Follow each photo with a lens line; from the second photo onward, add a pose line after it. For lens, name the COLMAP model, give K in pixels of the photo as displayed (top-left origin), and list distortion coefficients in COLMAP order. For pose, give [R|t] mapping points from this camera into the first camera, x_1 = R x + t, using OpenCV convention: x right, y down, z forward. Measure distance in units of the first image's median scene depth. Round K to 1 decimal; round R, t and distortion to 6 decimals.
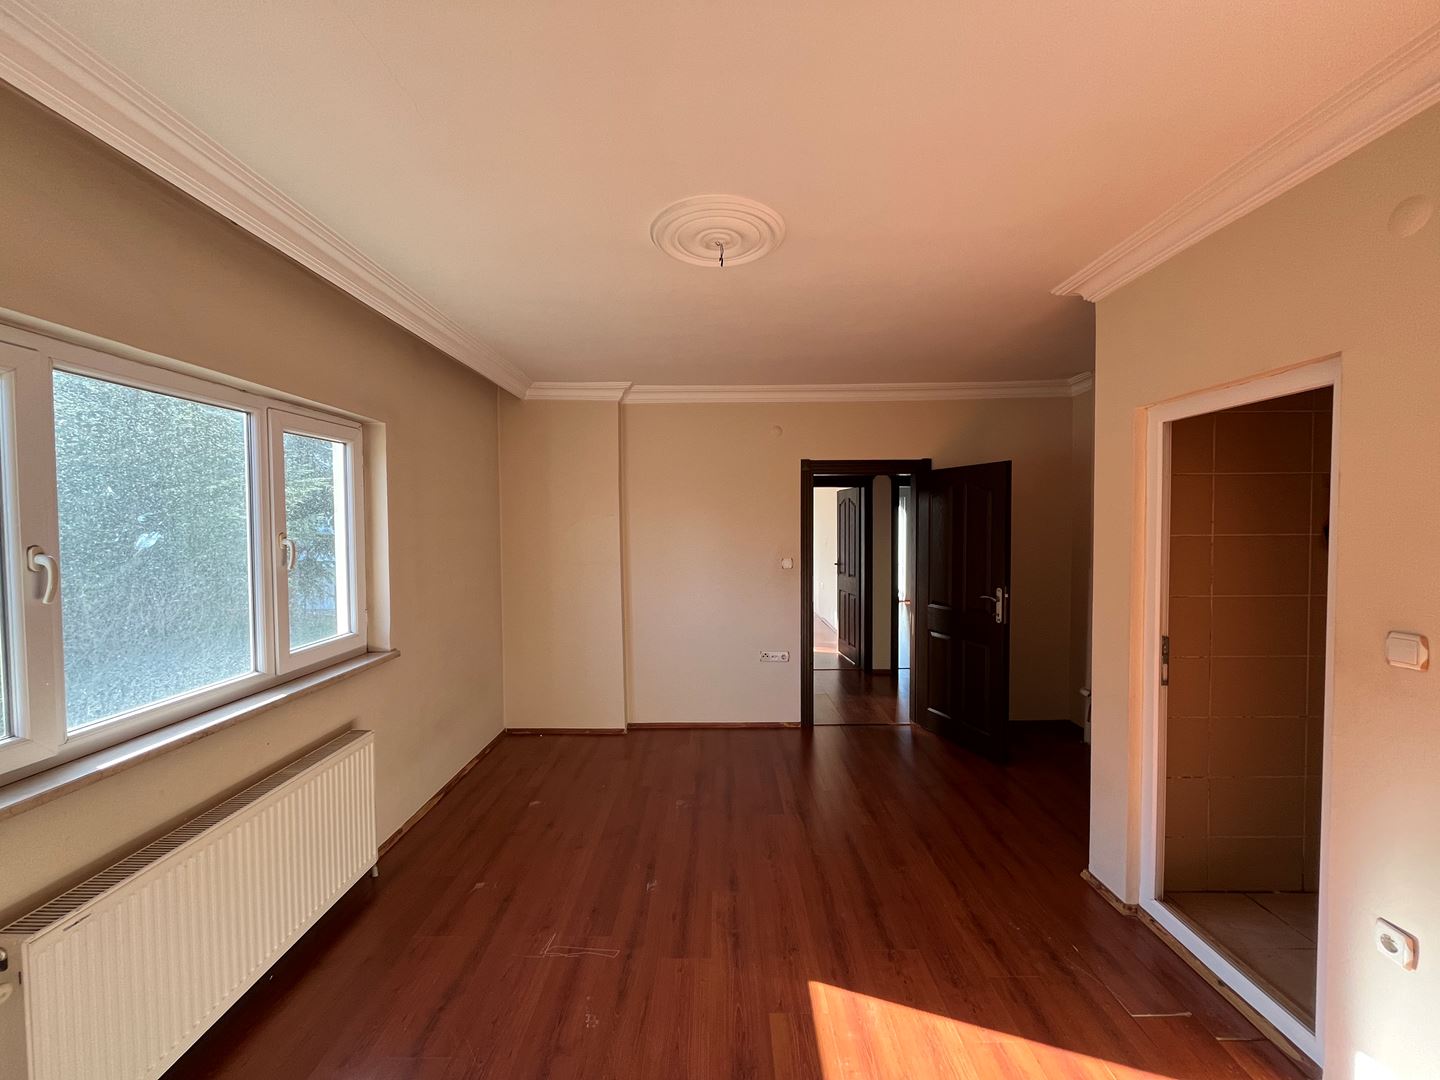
lens RADIAL K [[580.3, 0, 717.5], [0, 580.3, 541.5], [0, 0, 1]] dist [-0.002906, -0.000349]
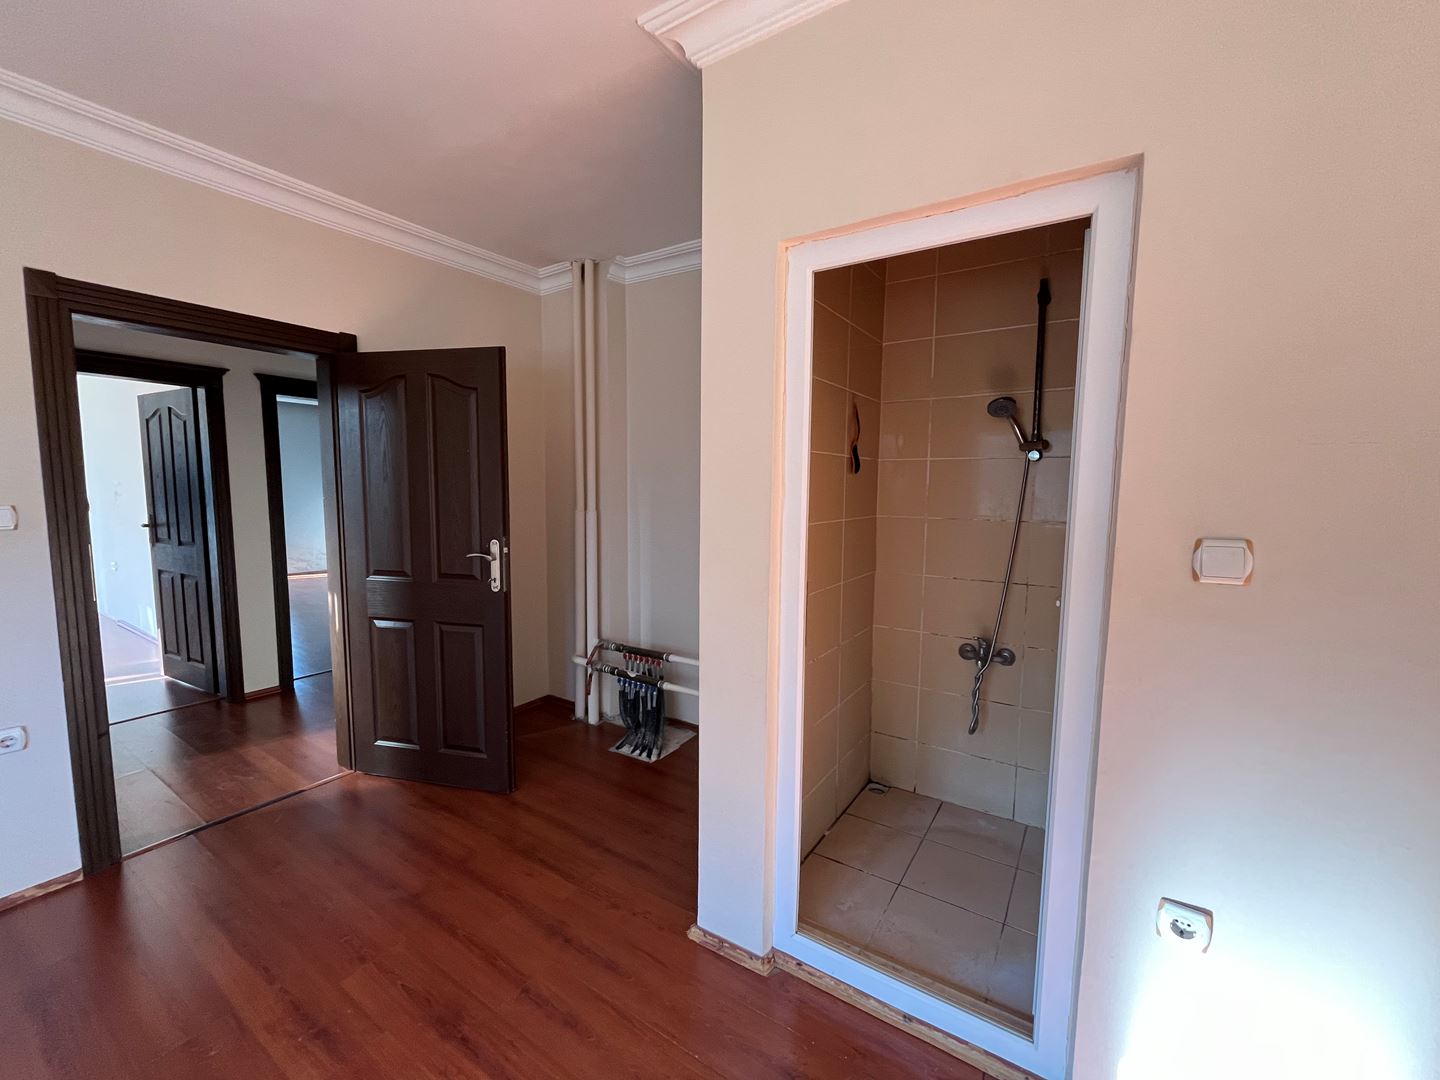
lens RADIAL K [[580.3, 0, 716.6], [0, 580.3, 541.2], [0, 0, 1]] dist [-0.002906, -0.000349]
pose [[0.546717, -0.067824, 0.834566, 0.067878], [0.011617, 0.997232, 0.073434, 0.036063], [-0.837237, -0.030452, 0.545992, 0.422493]]
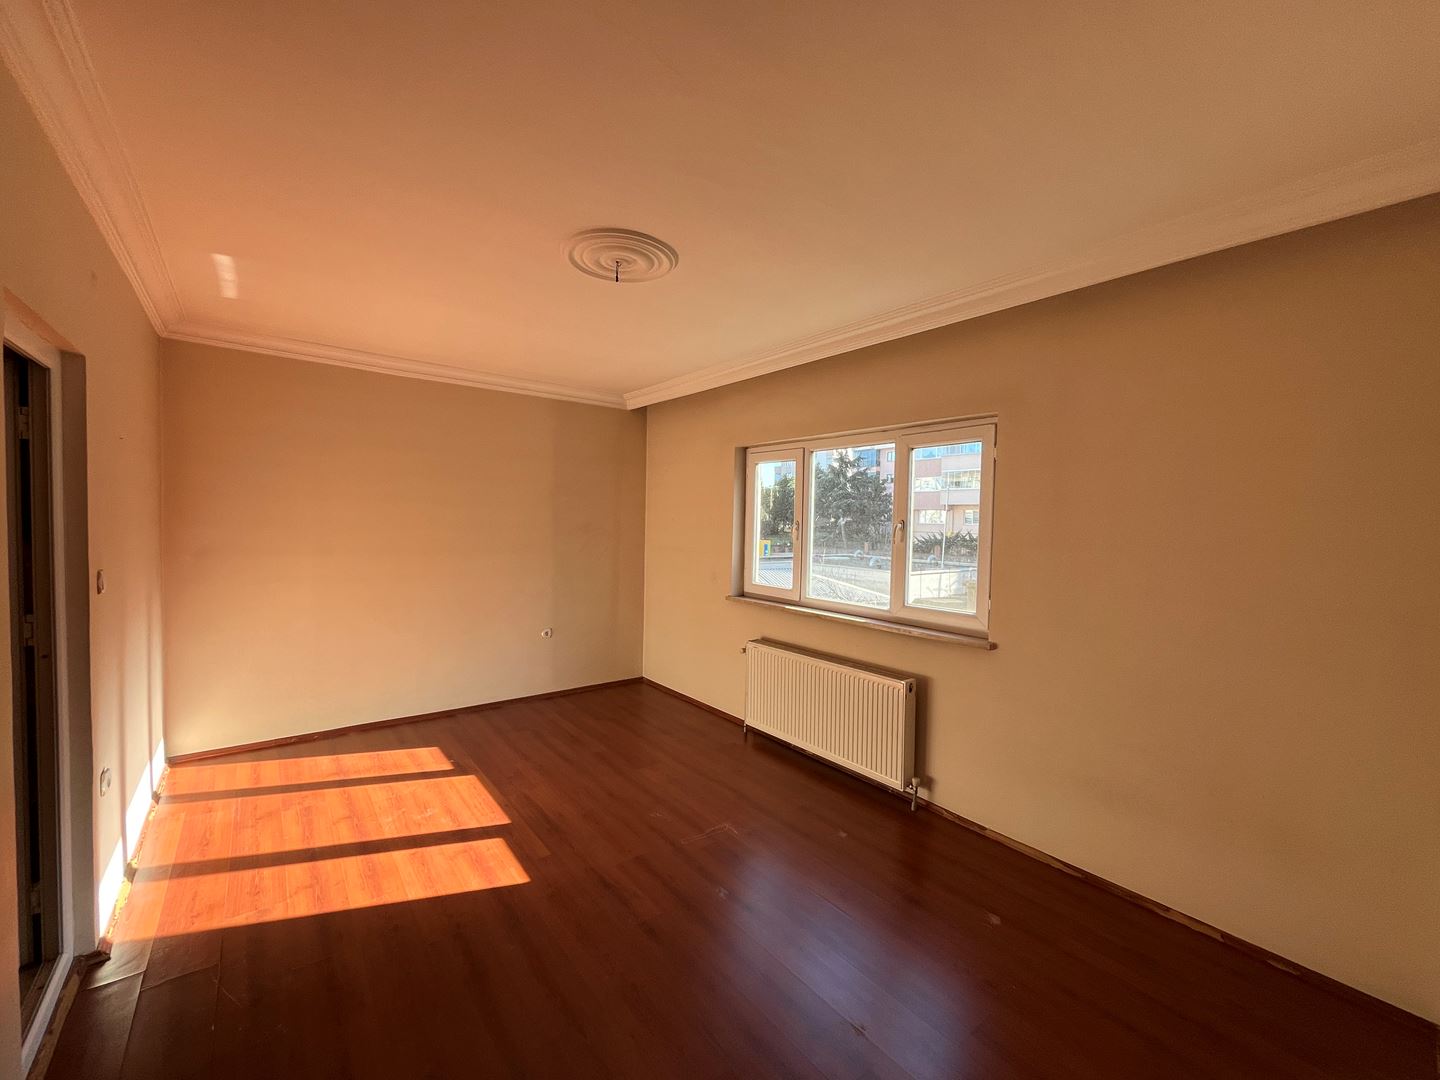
lens RADIAL K [[580.3, 0, 713.9], [0, 580.3, 532.3], [0, 0, 1]] dist [-0.002906, -0.000349]
pose [[-0.787721, 0.002783, -0.616025, 0.325133], [-0.034444, 0.998226, 0.048555, -0.023913], [0.615068, 0.059466, -0.786228, 1.162756]]
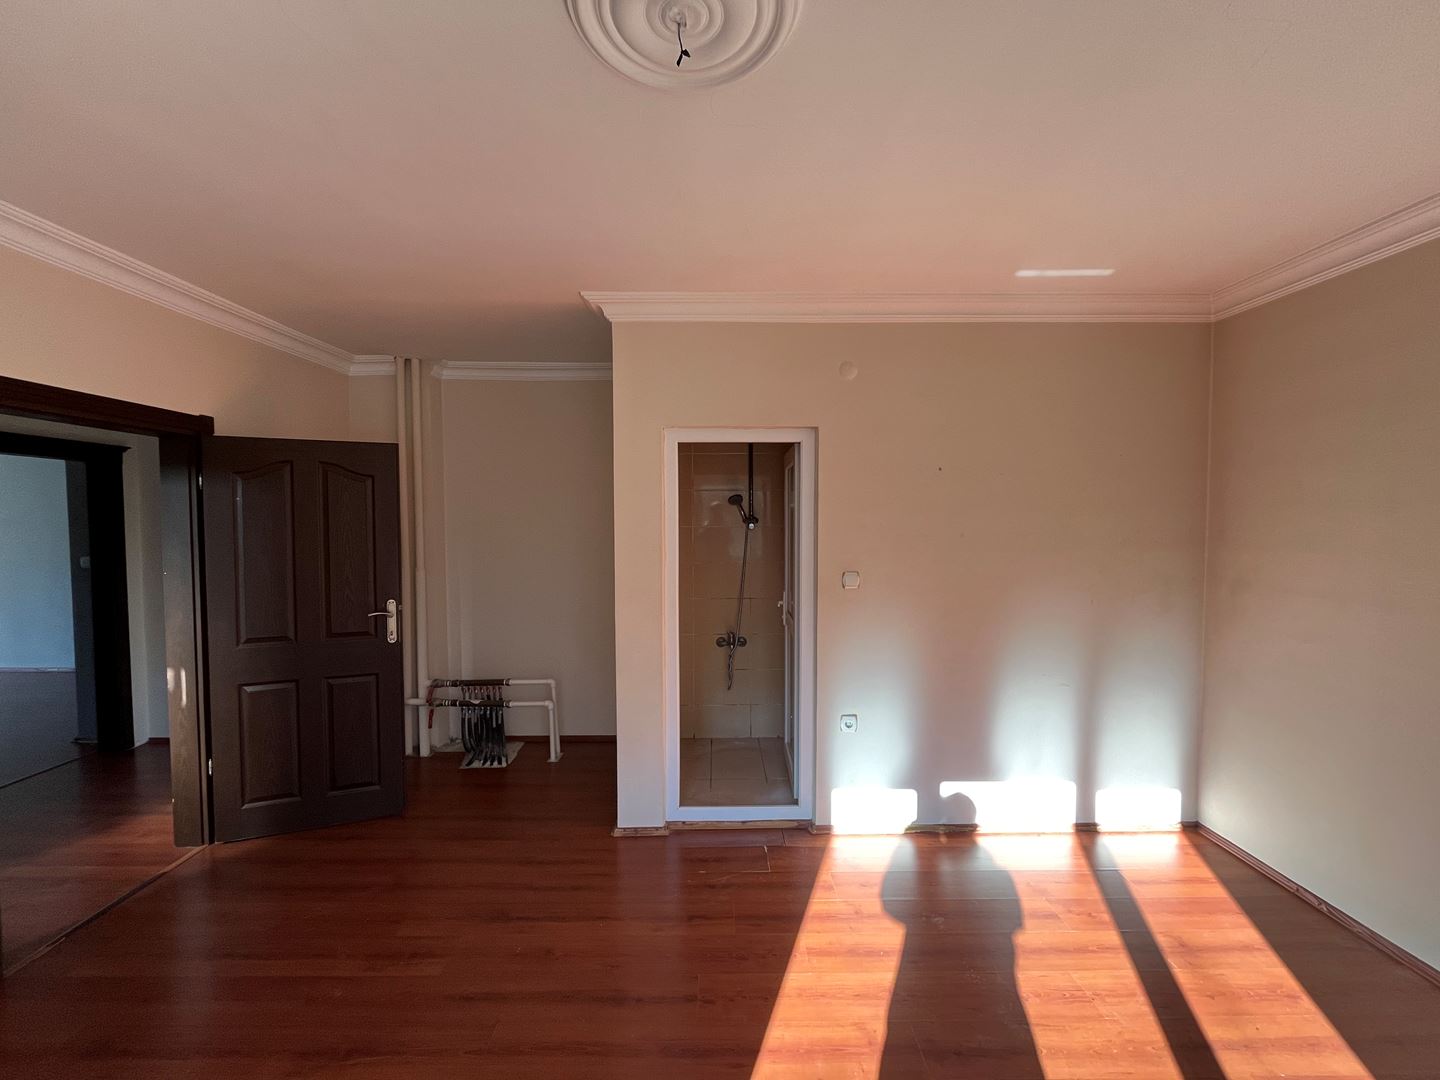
lens RADIAL K [[580.3, 0, 716.1], [0, 580.3, 541.5], [0, 0, 1]] dist [-0.002906, -0.000349]
pose [[-0.010418, -0.030557, 0.999479, -0.326696], [0.032228, 0.999003, 0.030878, -0.011398], [-0.999426, 0.032533, -0.009423, 0.554401]]
